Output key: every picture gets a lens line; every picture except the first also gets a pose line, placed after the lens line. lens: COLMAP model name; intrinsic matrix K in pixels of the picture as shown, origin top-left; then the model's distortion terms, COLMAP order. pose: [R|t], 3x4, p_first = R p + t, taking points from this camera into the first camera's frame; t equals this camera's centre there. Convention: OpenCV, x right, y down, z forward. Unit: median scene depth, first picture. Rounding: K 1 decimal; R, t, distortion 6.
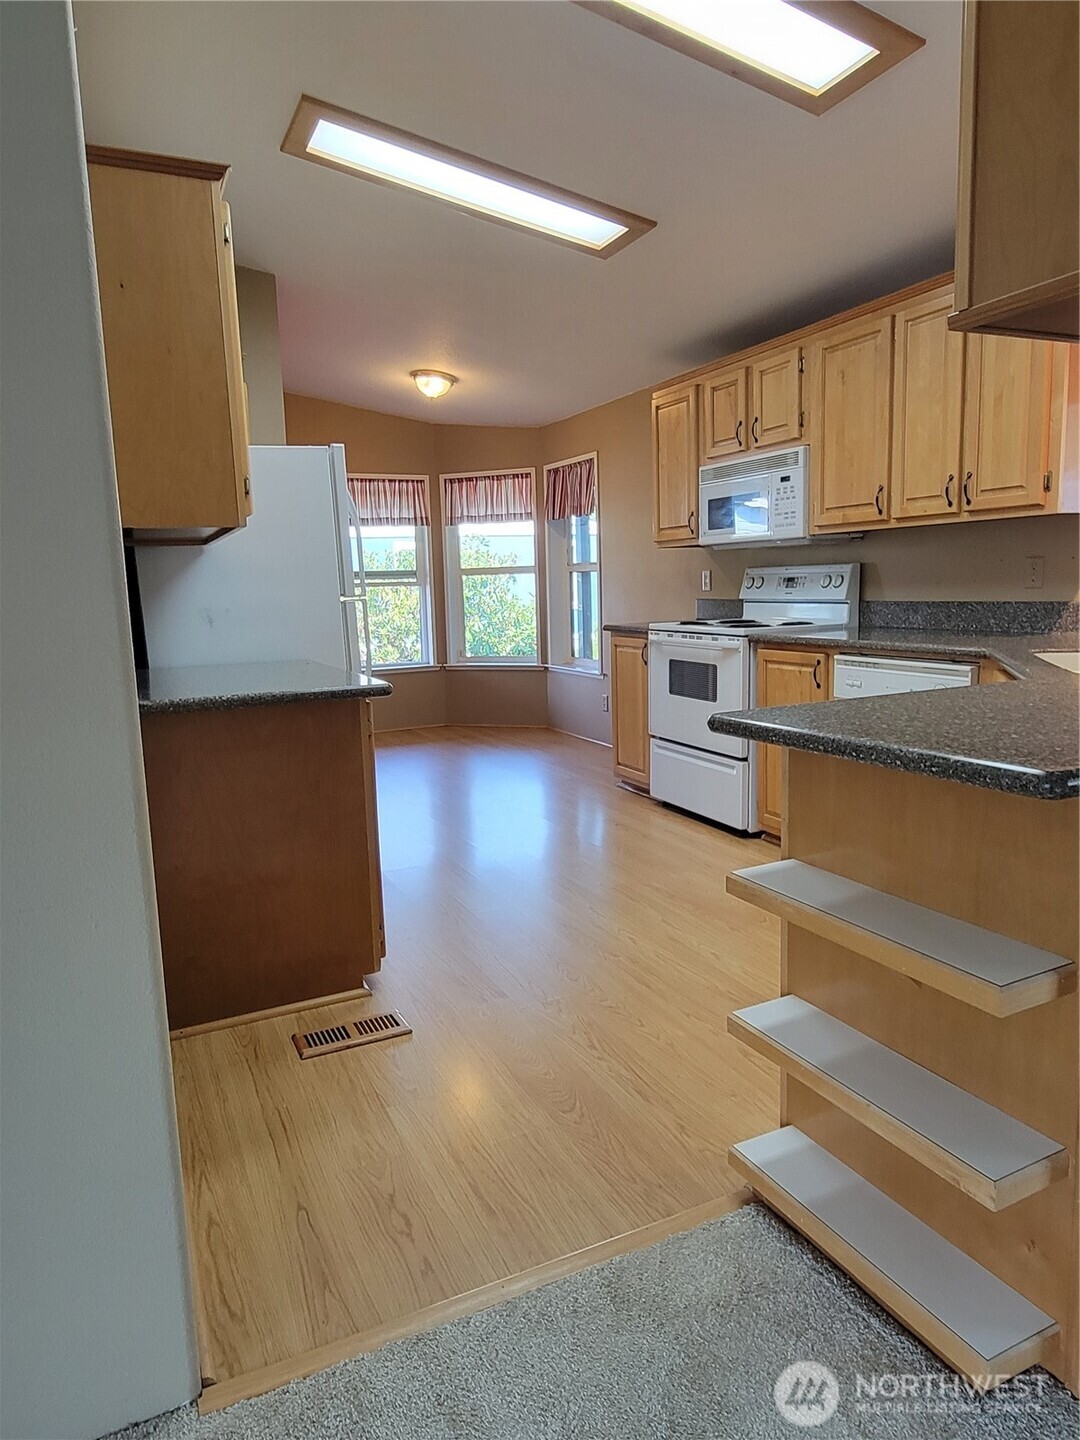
lens RADIAL K [[906.8, 0, 539.6], [0, 906.8, 722.1], [0, 0, 1]] dist [0.004537, 0.000576]
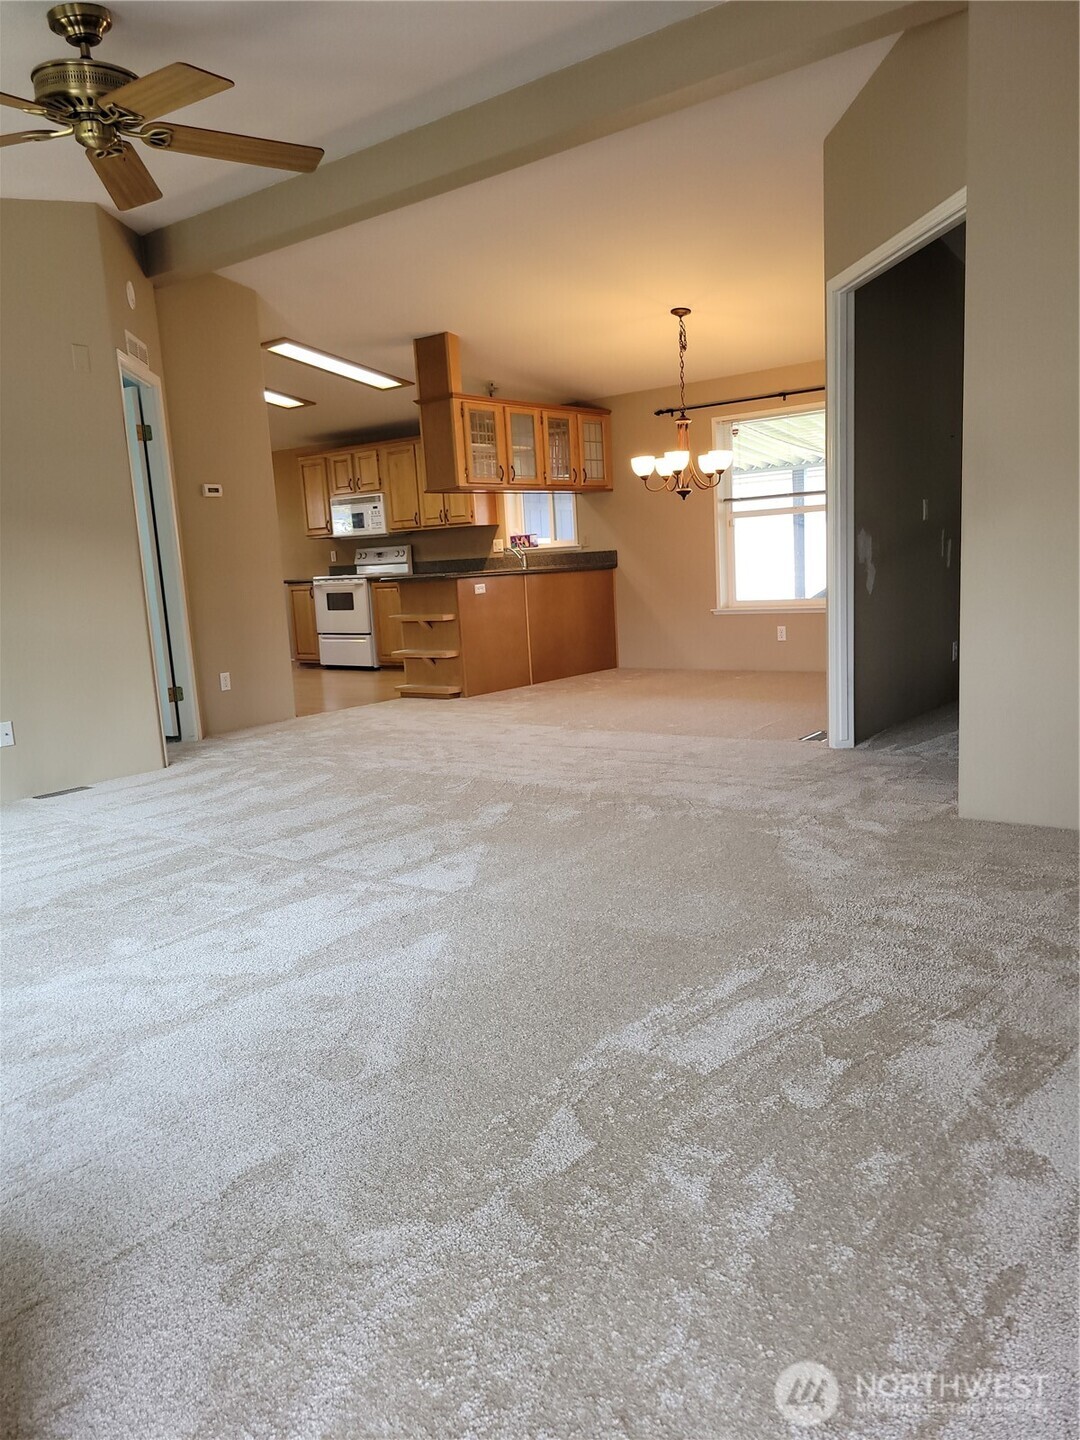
lens RADIAL K [[1086.7, 0, 543.7], [0, 1086.7, 724.1], [0, 0, 1]] dist [0.008432, 0.001062]
pose [[0.895951, -0.086983, 0.435552, -0.545979], [0.094935, 0.995477, 0.003518, 0.279690], [-0.433888, 0.038197, 0.900157, -1.501191]]
